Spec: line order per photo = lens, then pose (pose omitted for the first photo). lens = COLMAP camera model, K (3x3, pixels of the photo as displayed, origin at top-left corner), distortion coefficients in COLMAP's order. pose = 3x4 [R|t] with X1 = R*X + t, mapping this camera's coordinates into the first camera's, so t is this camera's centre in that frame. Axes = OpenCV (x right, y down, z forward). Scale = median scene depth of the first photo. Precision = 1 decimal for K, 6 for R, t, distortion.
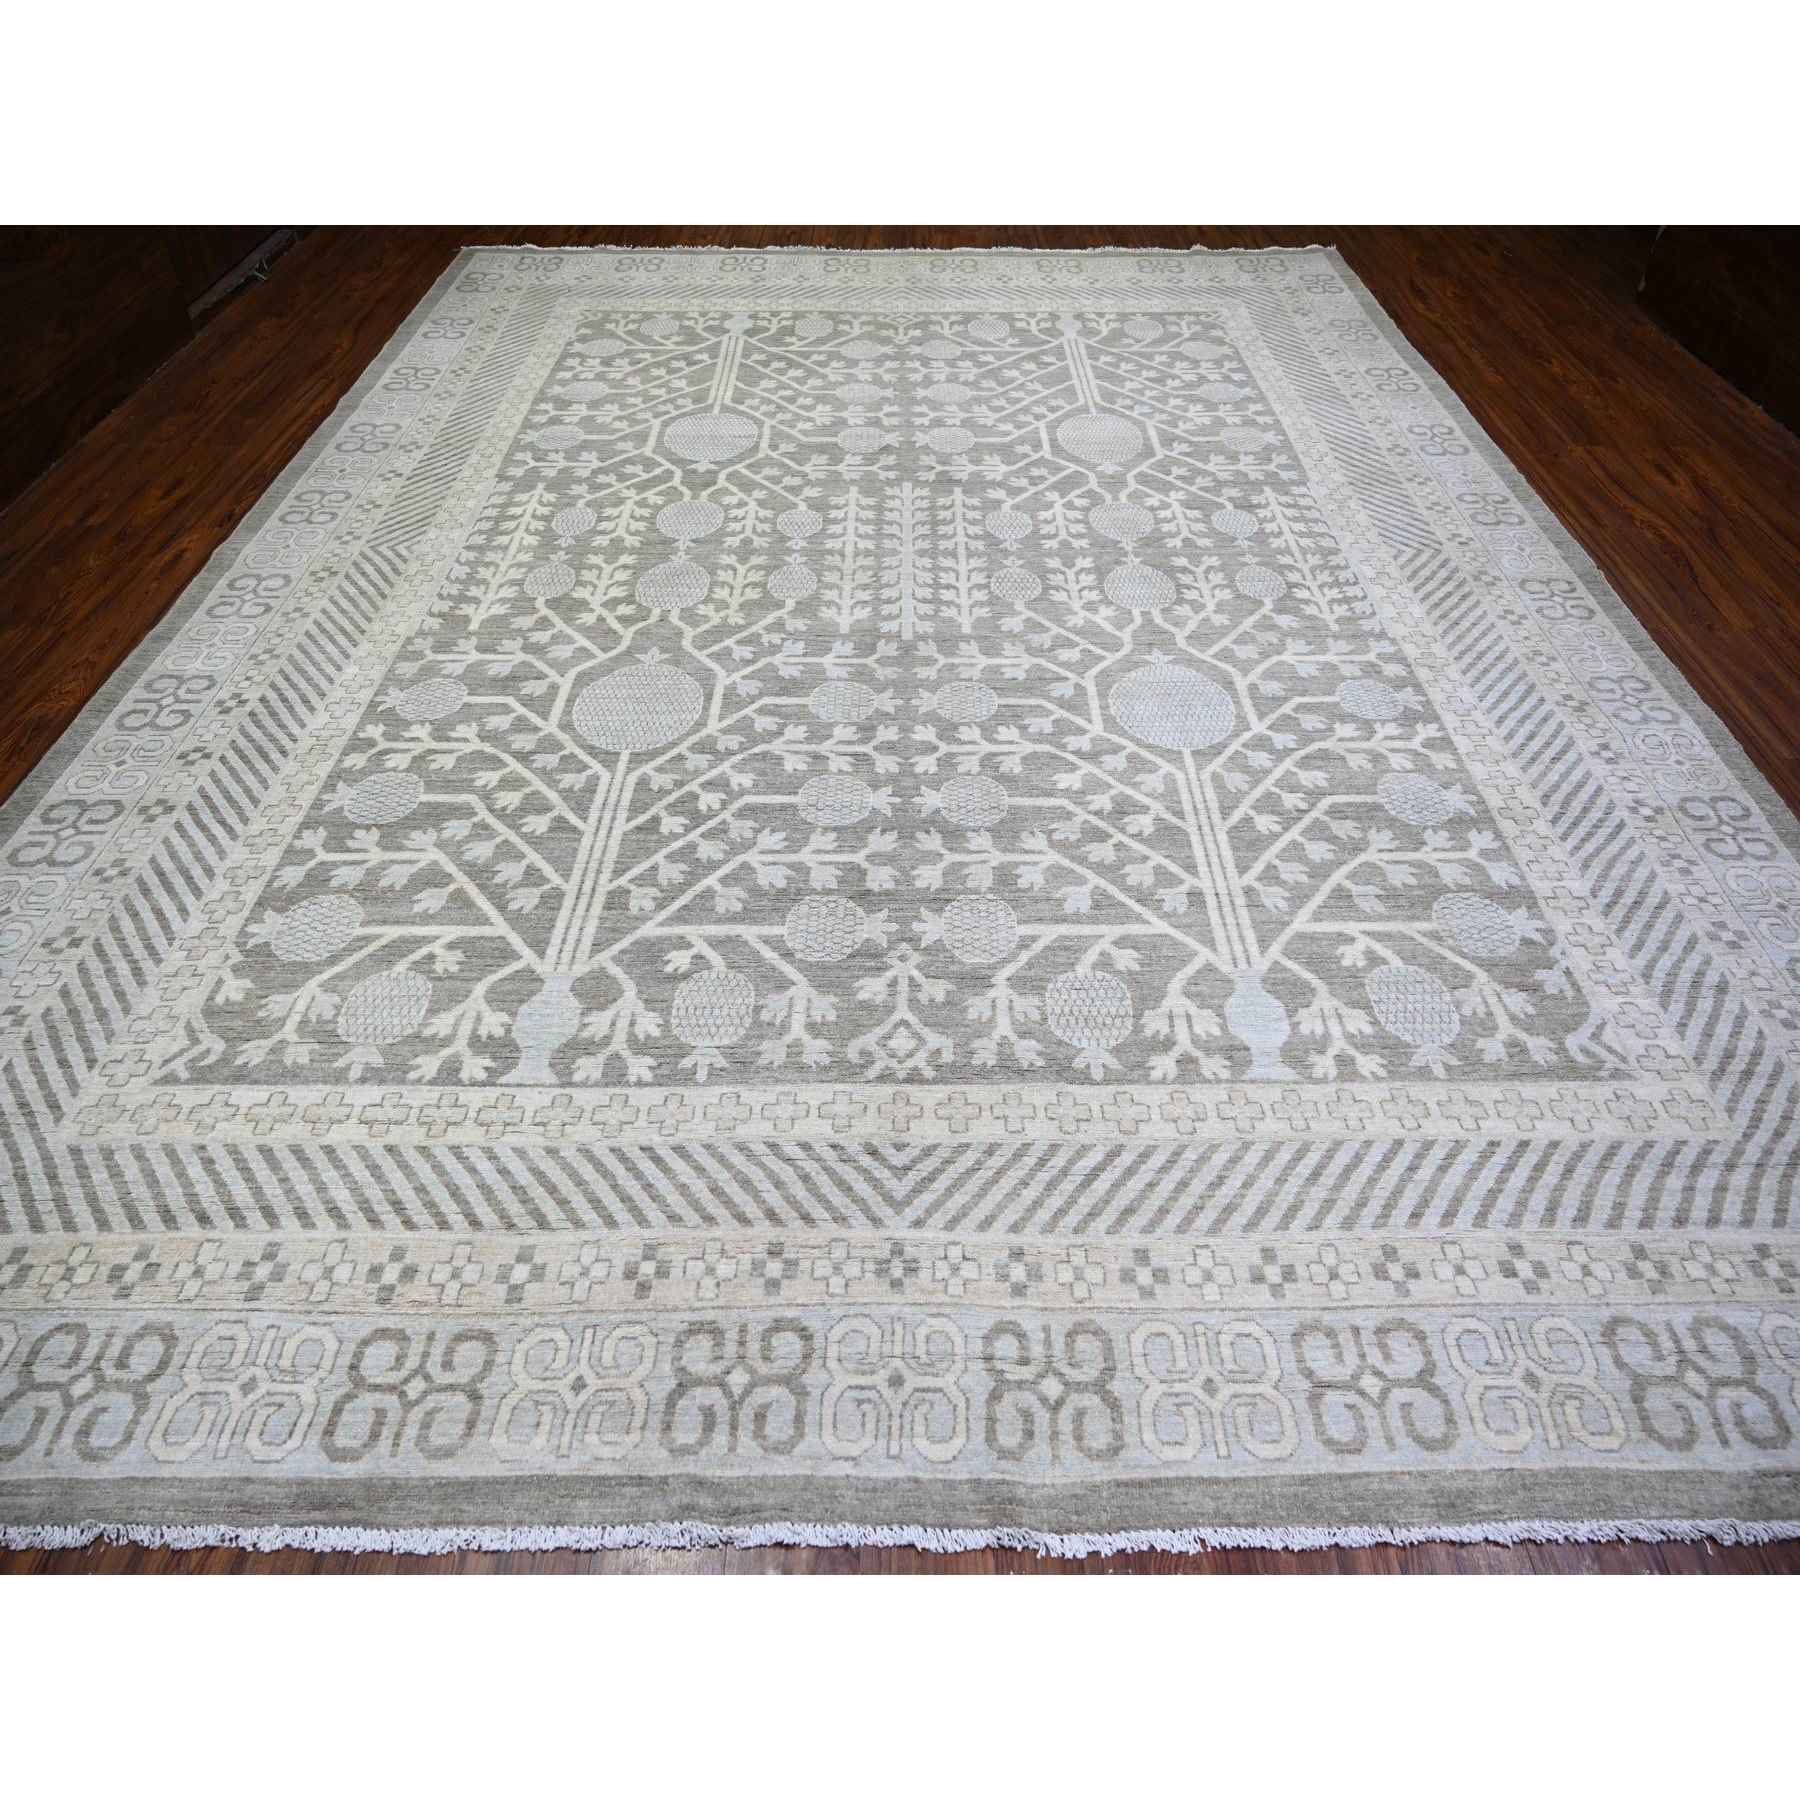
lens RADIAL K [[1059.6, 0, 900.0], [0, 1059.6, 900.0], [0, 0, 1]] dist [-0.008127, 0.000411]
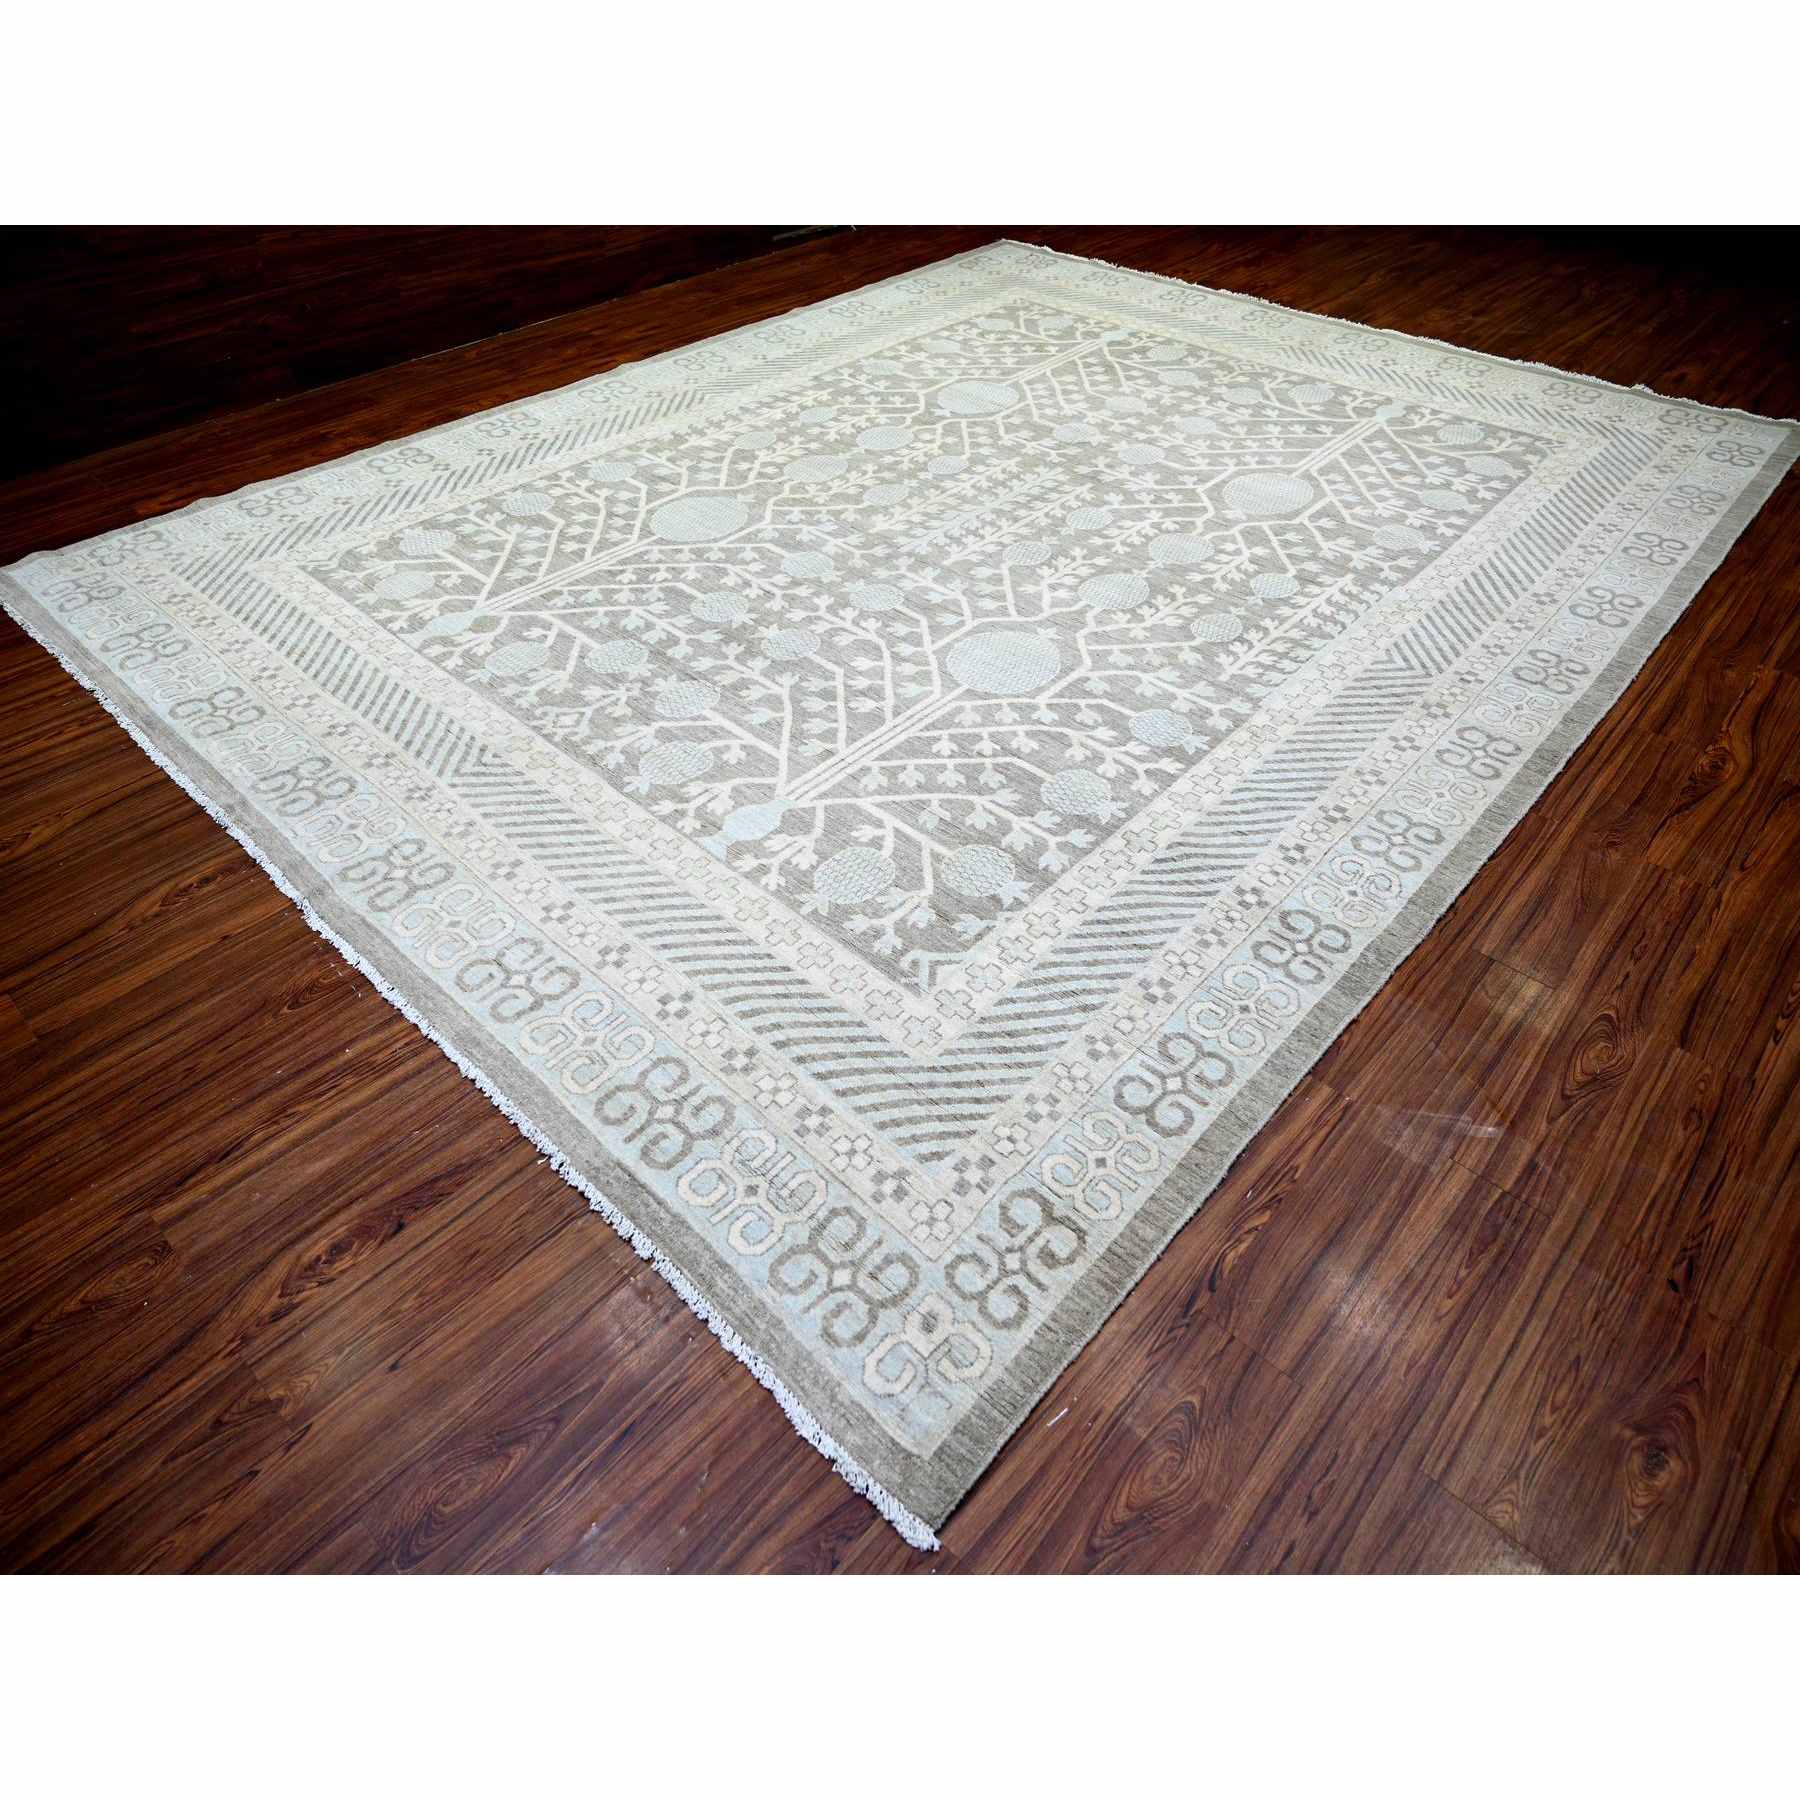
lens RADIAL K [[1049.4, 0, 899.7], [0, 1049.4, 929.3], [0, 0, 1]] dist [-0.007799, 0.001109]
pose [[0.735624, 0.488753, -0.469019, 0.826816], [-0.500695, 0.858671, 0.109495, -0.002444], [0.456249, 0.154288, 0.876375, 0.001699]]
